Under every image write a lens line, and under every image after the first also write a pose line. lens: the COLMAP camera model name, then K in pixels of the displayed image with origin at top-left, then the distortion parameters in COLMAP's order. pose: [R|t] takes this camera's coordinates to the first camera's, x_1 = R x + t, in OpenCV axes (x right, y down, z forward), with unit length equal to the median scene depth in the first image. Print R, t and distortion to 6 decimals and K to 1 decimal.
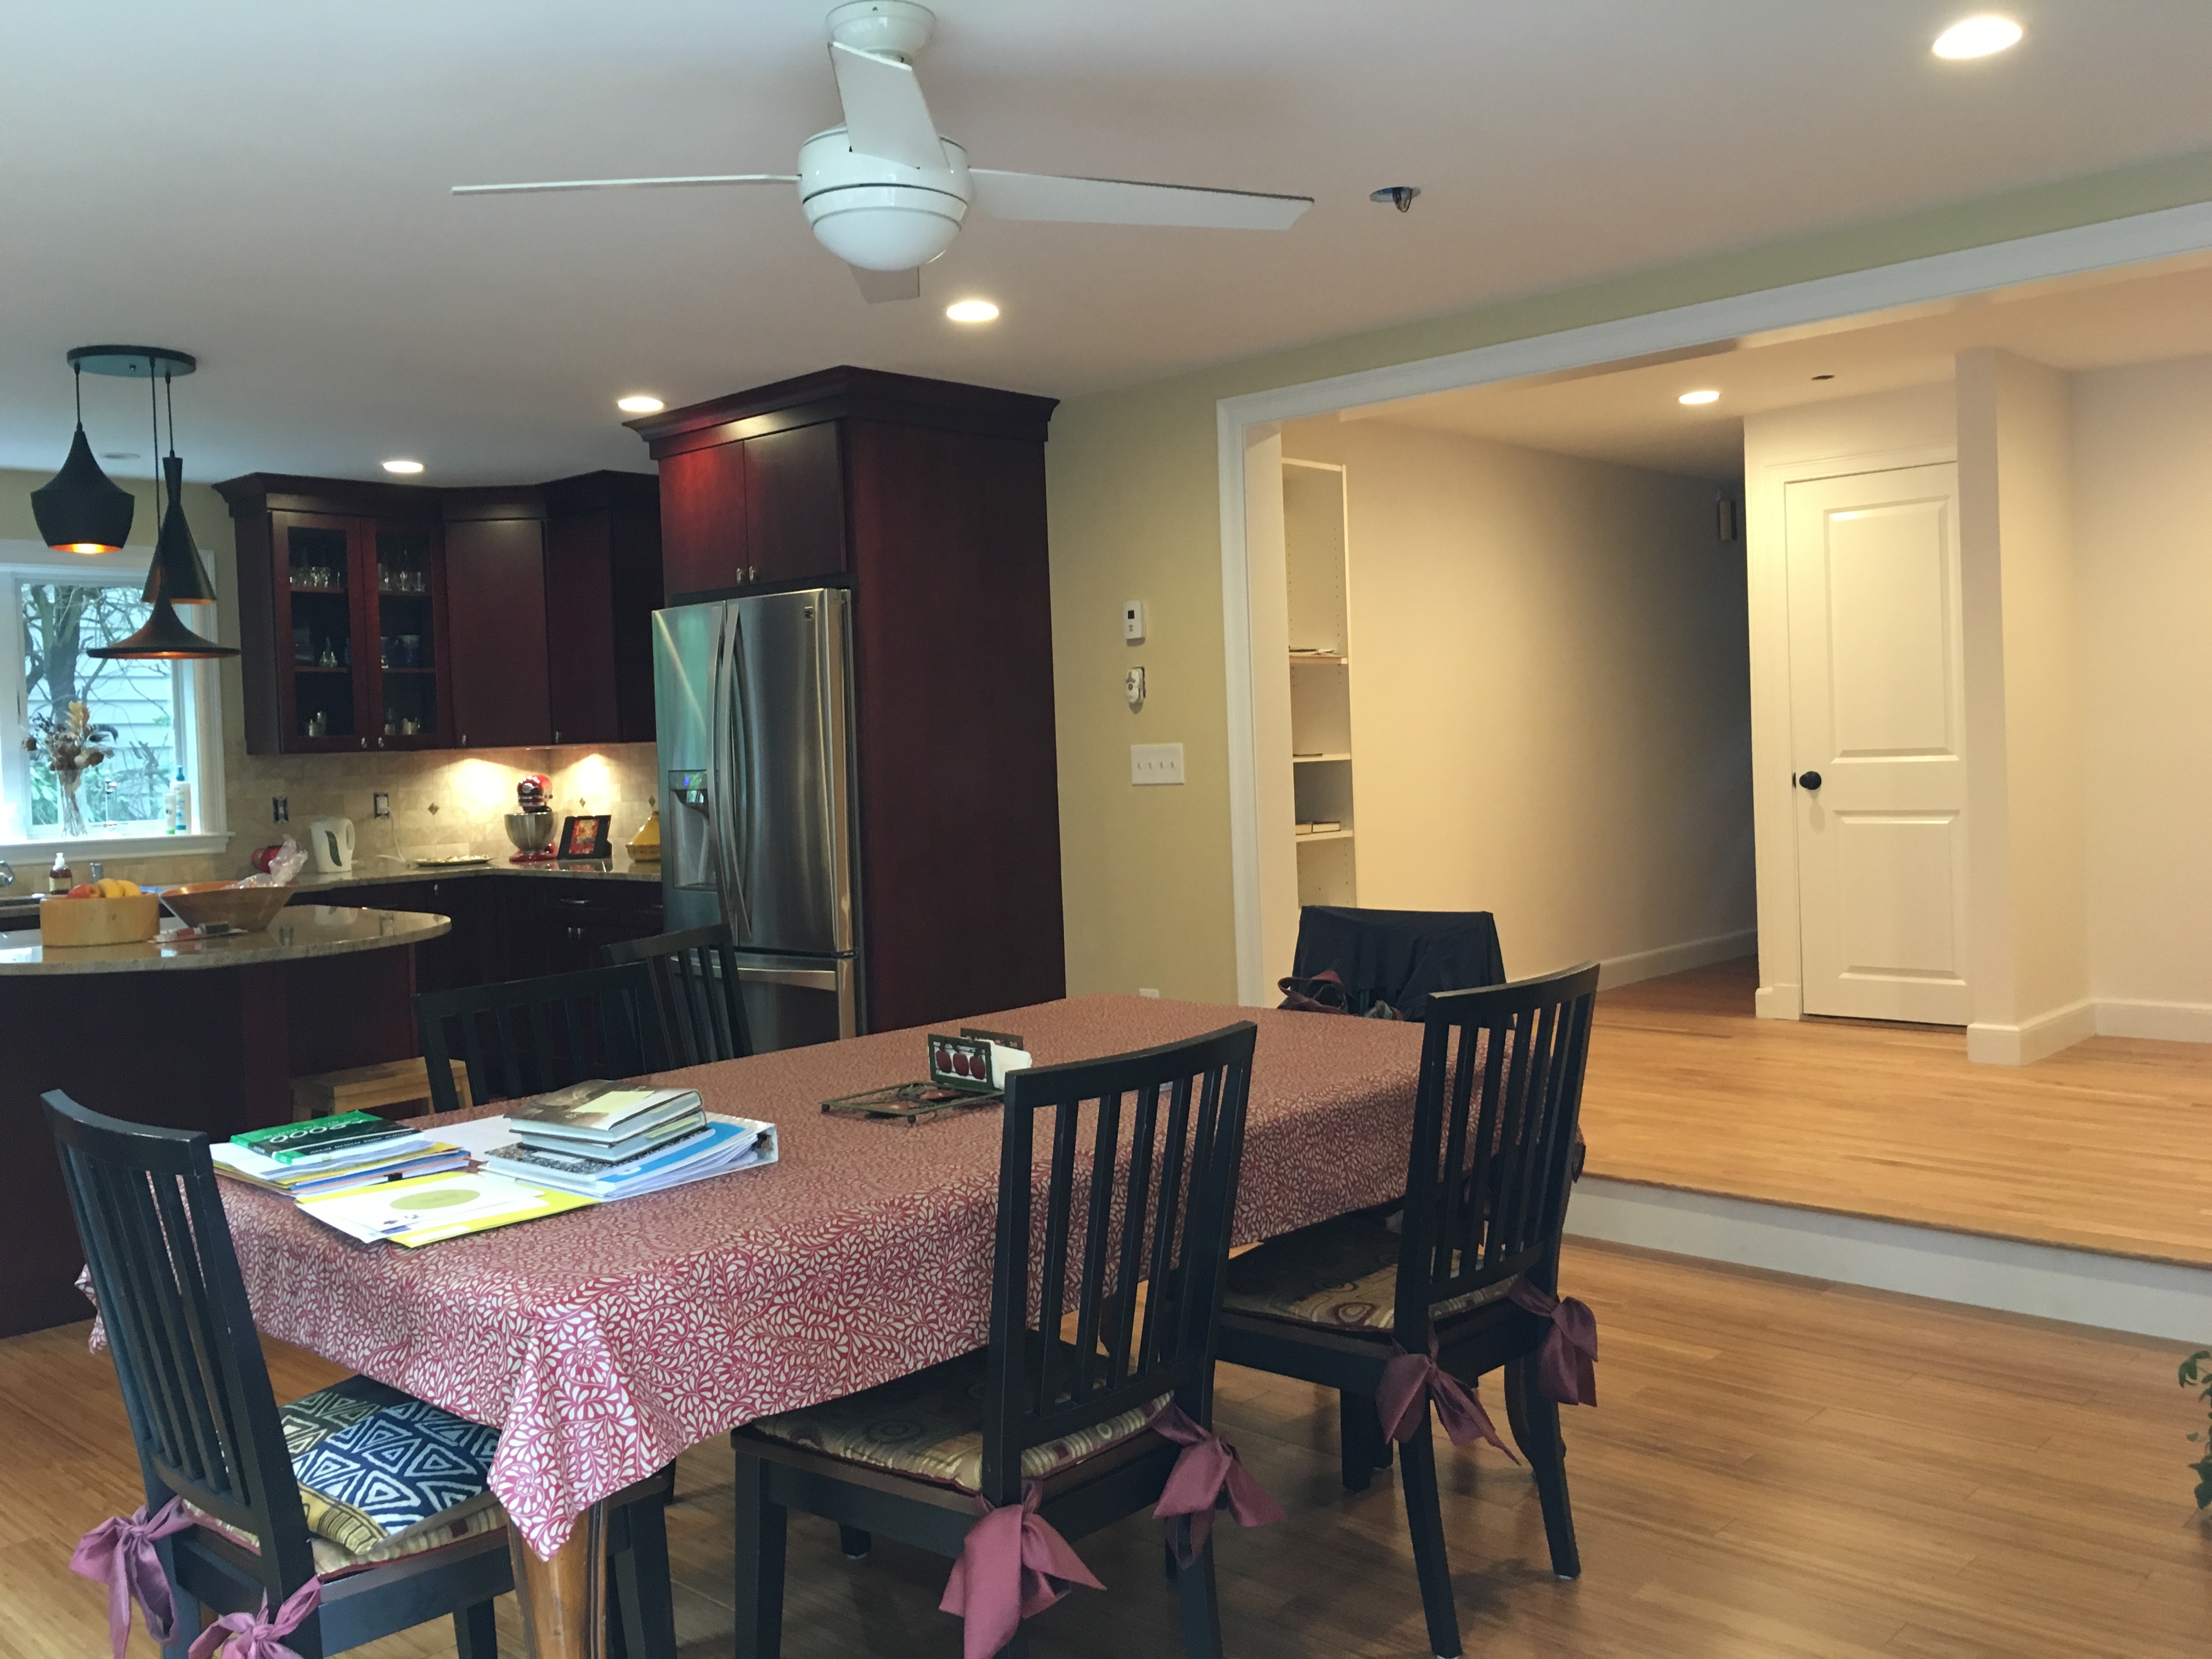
lens RADIAL K [[1869.8, 0, 1094.1], [0, 1869.8, 777.6], [0, 0, 1]] dist [0.074527, -0.094288]
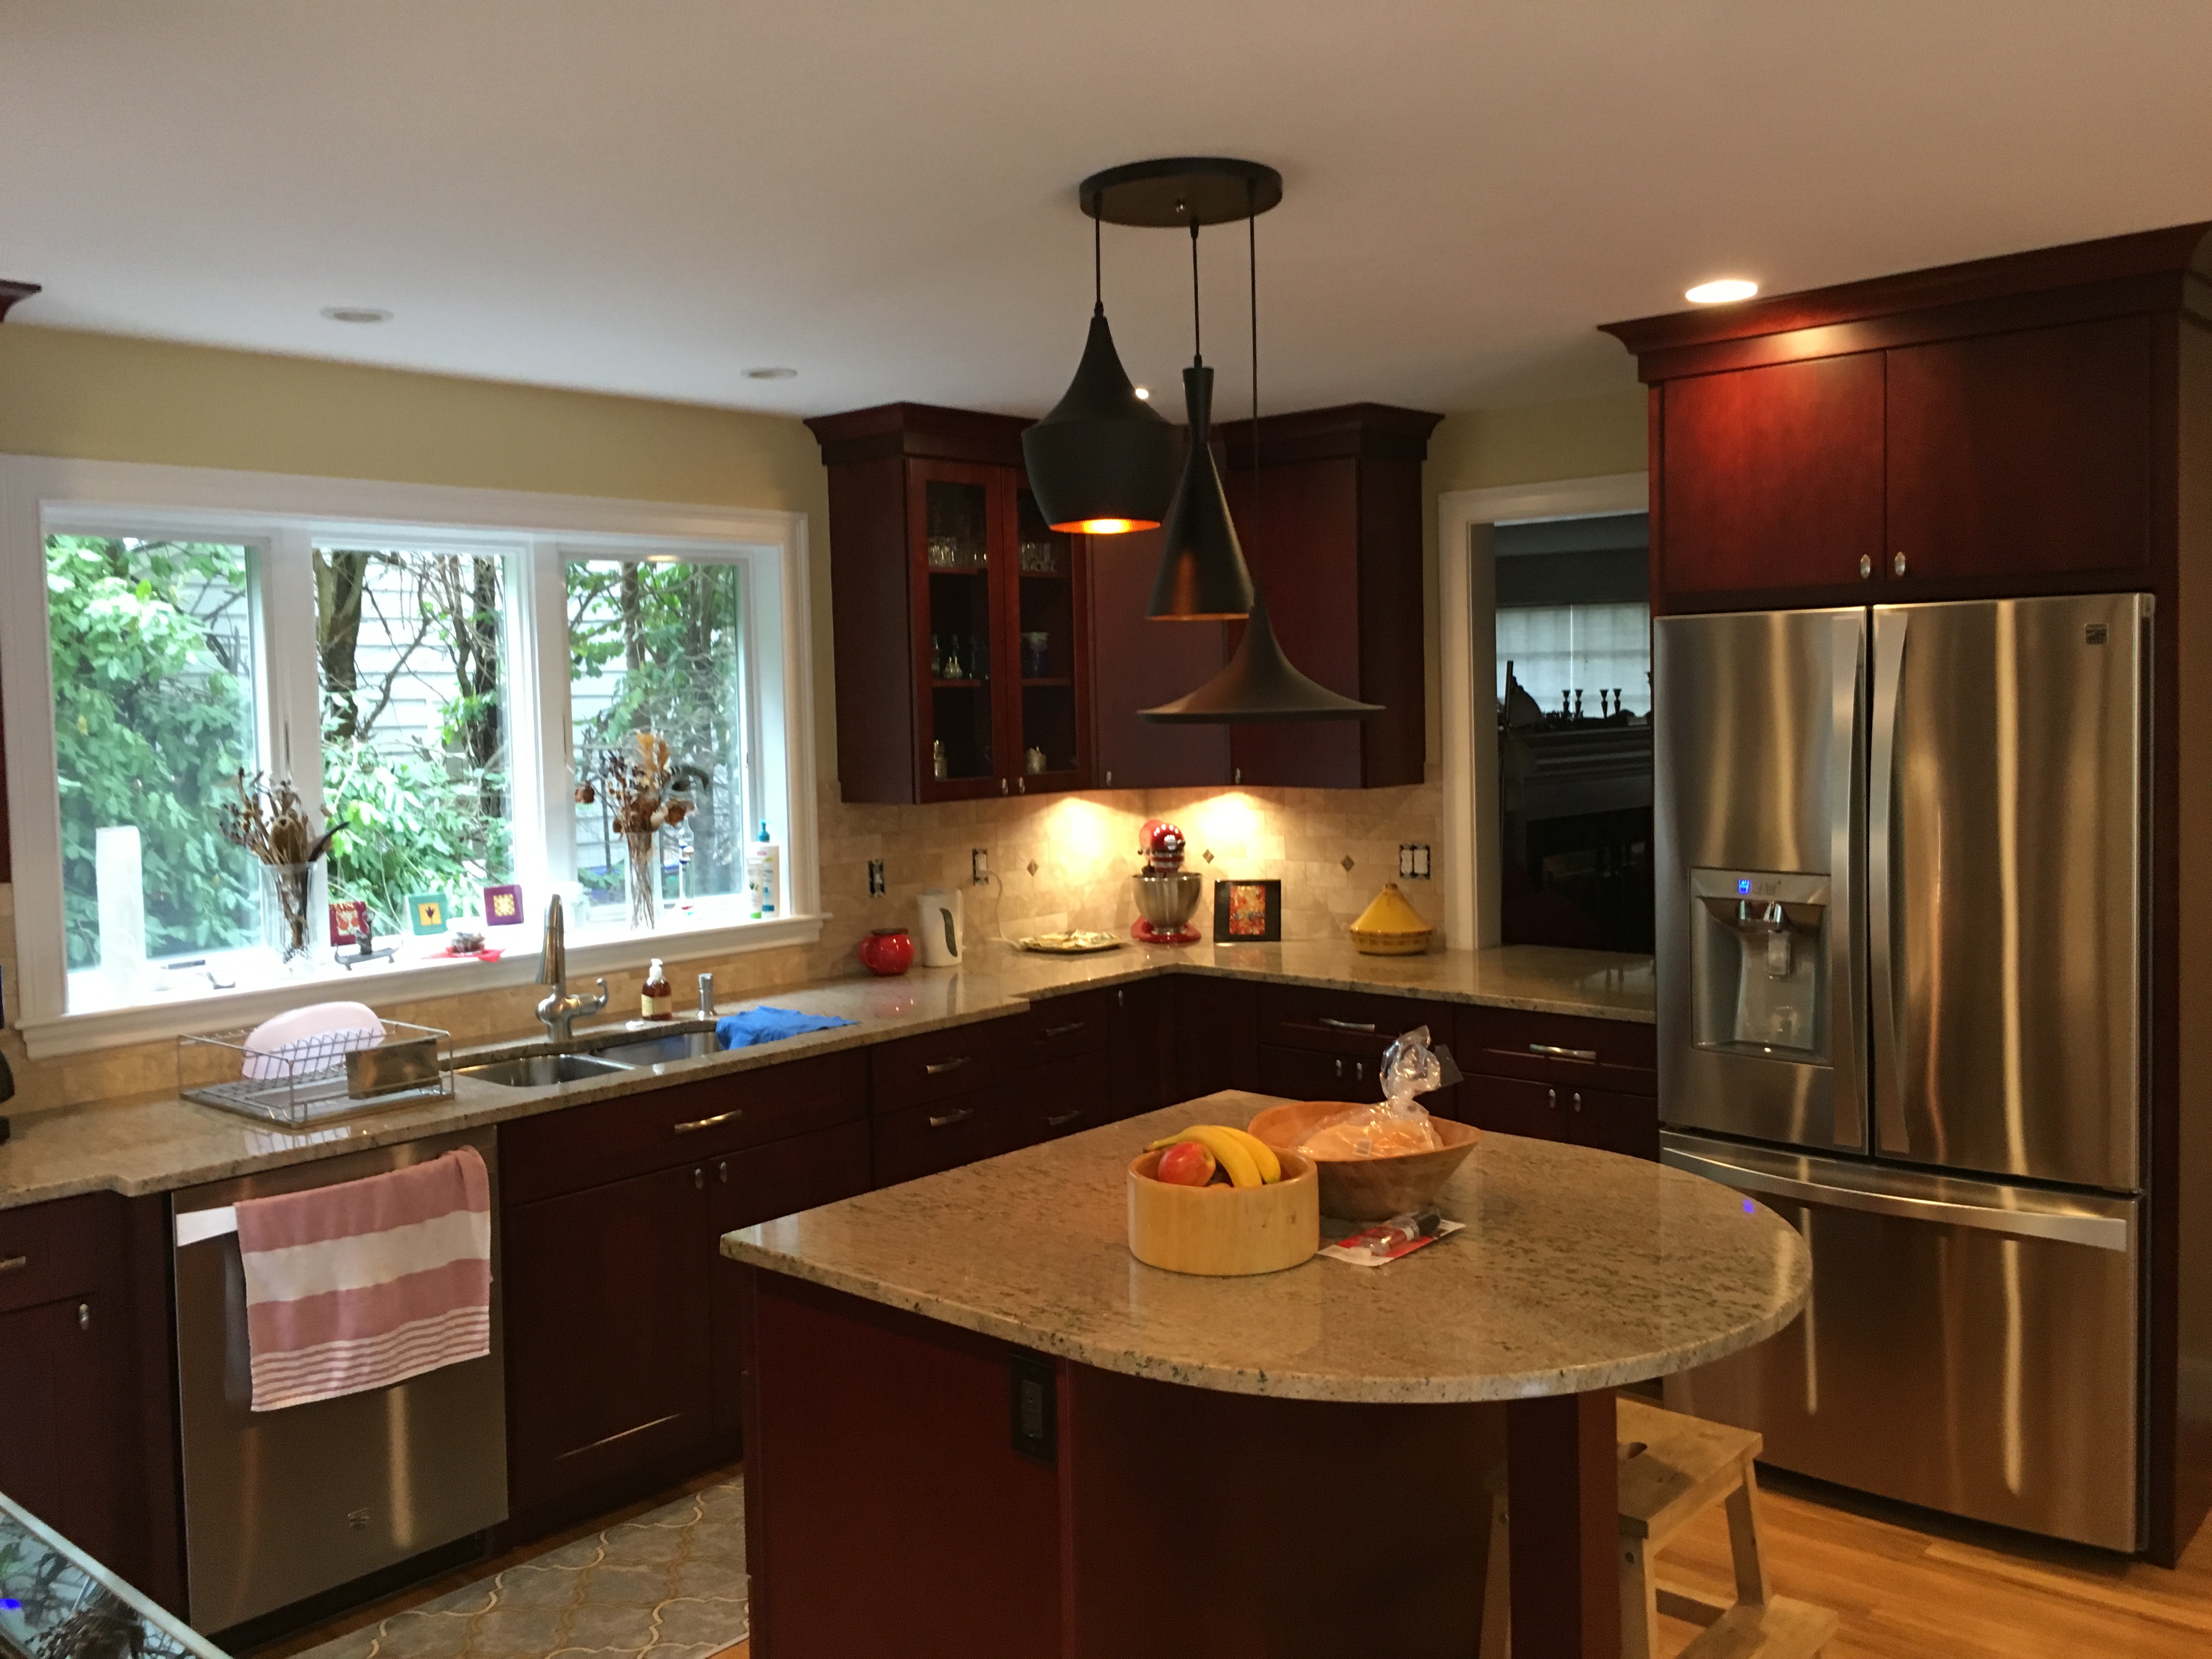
lens RADIAL K [[1869.8, 0, 1105.0], [0, 1869.8, 784.3], [0, 0, 1]] dist [0.074527, -0.094288]
pose [[0.999470, 0.008833, 0.031320, -0.368556], [-0.009786, 0.999489, 0.030424, -0.040718], [-0.031035, -0.030714, 0.999046, 0.294574]]
